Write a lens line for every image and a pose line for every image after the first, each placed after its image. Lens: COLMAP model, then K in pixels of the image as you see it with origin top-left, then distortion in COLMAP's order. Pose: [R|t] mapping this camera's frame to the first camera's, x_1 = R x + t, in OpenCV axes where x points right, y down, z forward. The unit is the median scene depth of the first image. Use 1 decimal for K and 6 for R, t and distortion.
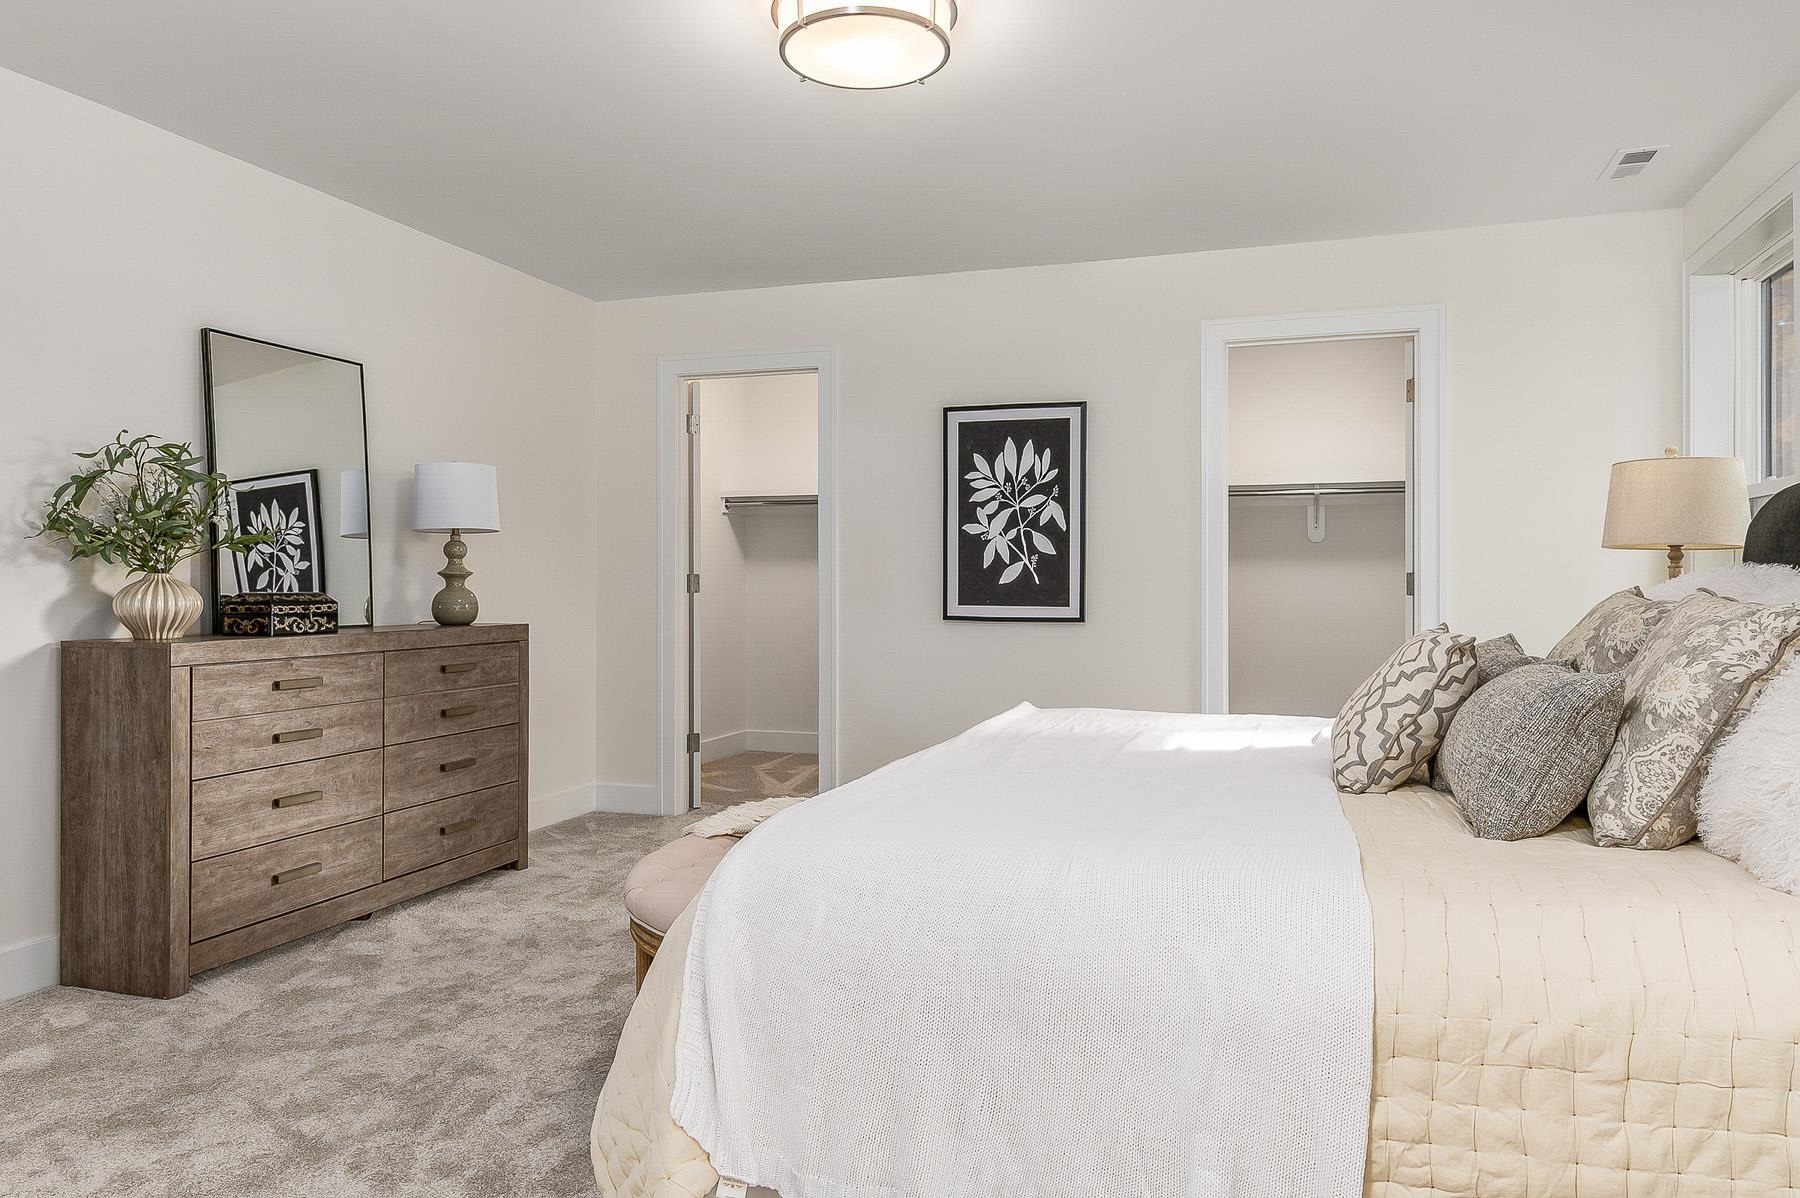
lens RADIAL K [[1195.3, 0, 901.8], [0, 1195.3, 593.3], [0, 0, 1]] dist [0.009740, 0.000338]
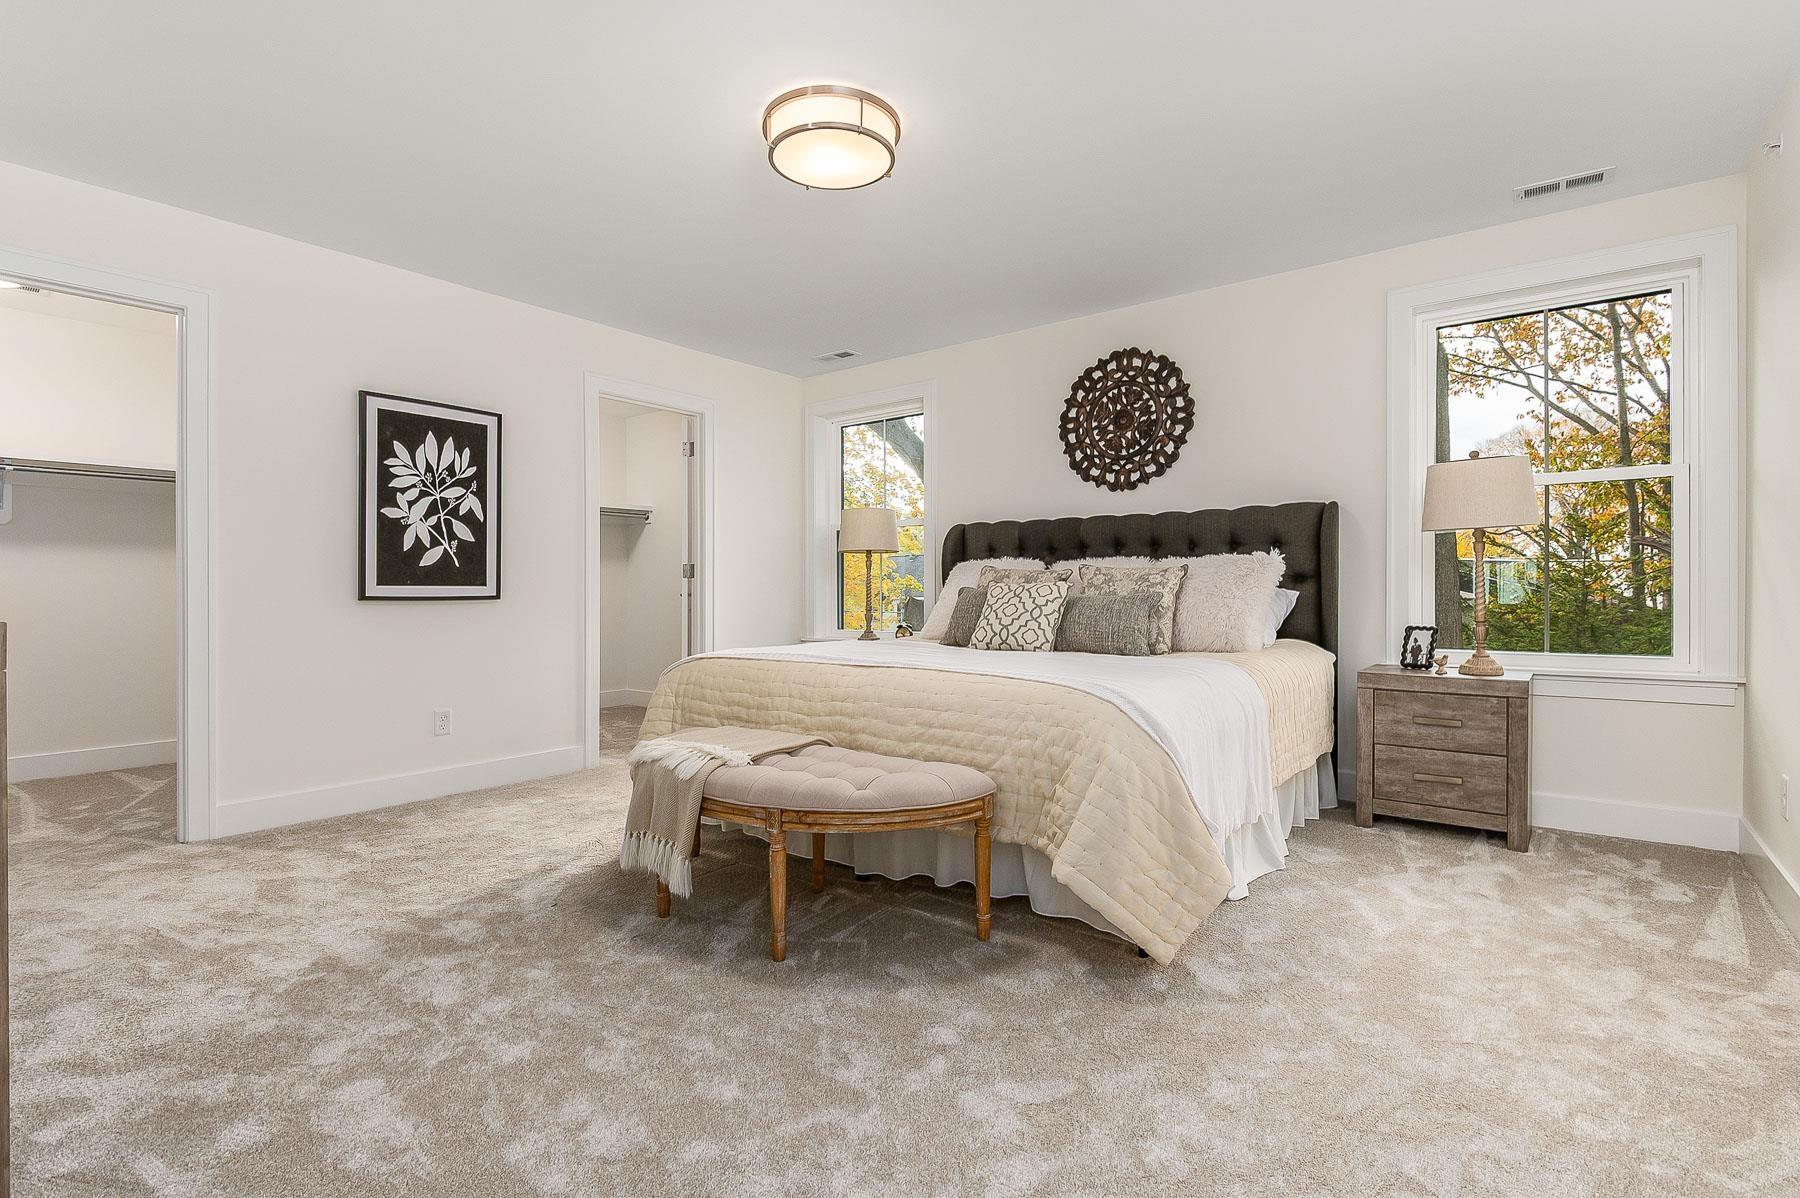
lens RADIAL K [[892.9, 0, 910.9], [0, 892.9, 596.0], [0, 0, 1]] dist [0.001216, -0.000158]
pose [[0.293859, -0.009070, 0.955806, -0.563505], [0.012452, 0.999906, 0.005660, 0.020459], [-0.955768, 0.010238, 0.293945, 0.341238]]
